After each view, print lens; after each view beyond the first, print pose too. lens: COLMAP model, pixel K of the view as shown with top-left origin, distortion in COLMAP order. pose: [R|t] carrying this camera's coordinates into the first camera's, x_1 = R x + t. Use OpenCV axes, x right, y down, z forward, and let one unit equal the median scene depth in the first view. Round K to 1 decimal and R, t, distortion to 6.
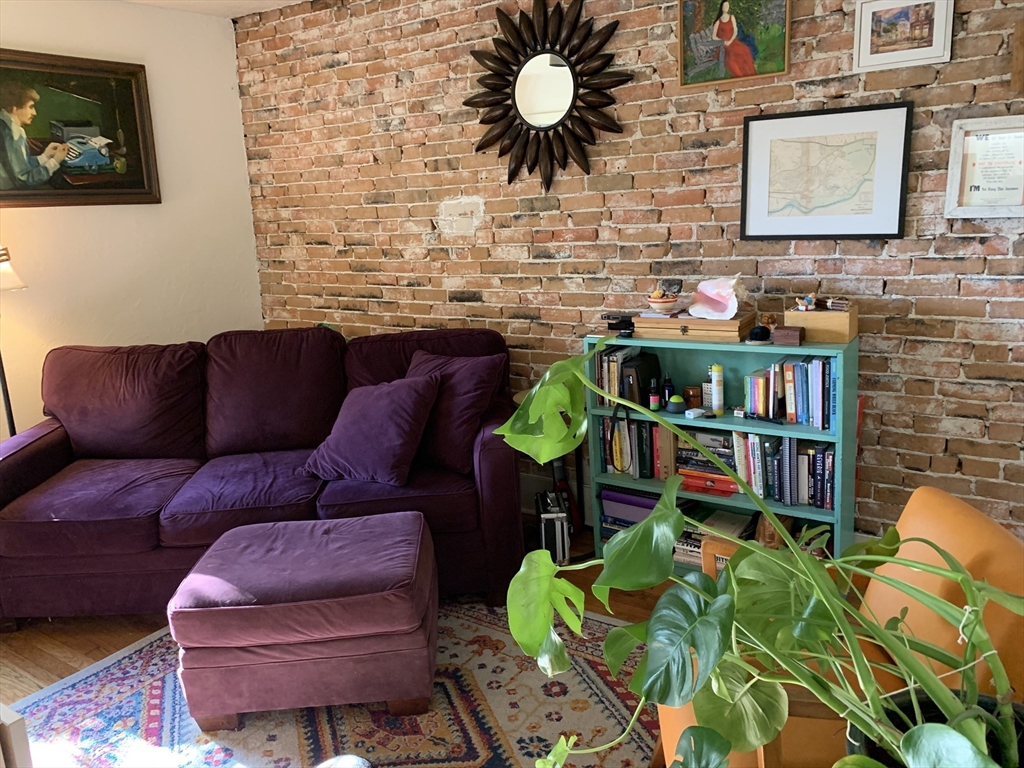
lens RADIAL K [[796.6, 0, 506.8], [0, 796.6, 384.1], [0, 0, 1]] dist [0.059615, -0.048904]
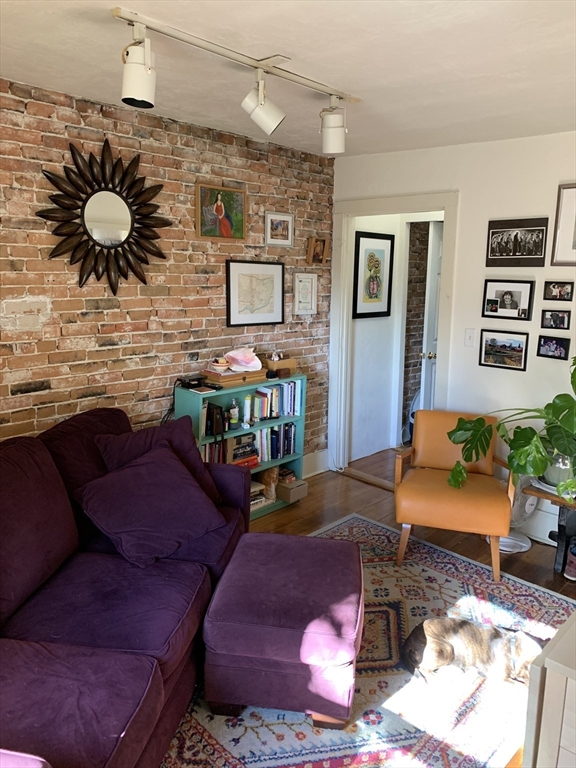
lens RADIAL K [[597.4, 0, 287.6], [0, 597.4, 384.3], [0, 0, 1]] dist [0.059615, -0.048904]
pose [[0.158396, -0.140512, 0.977327, -0.898253], [0.179071, 0.977496, 0.111514, -0.161396], [-0.971002, 0.157347, 0.179993, 0.587211]]
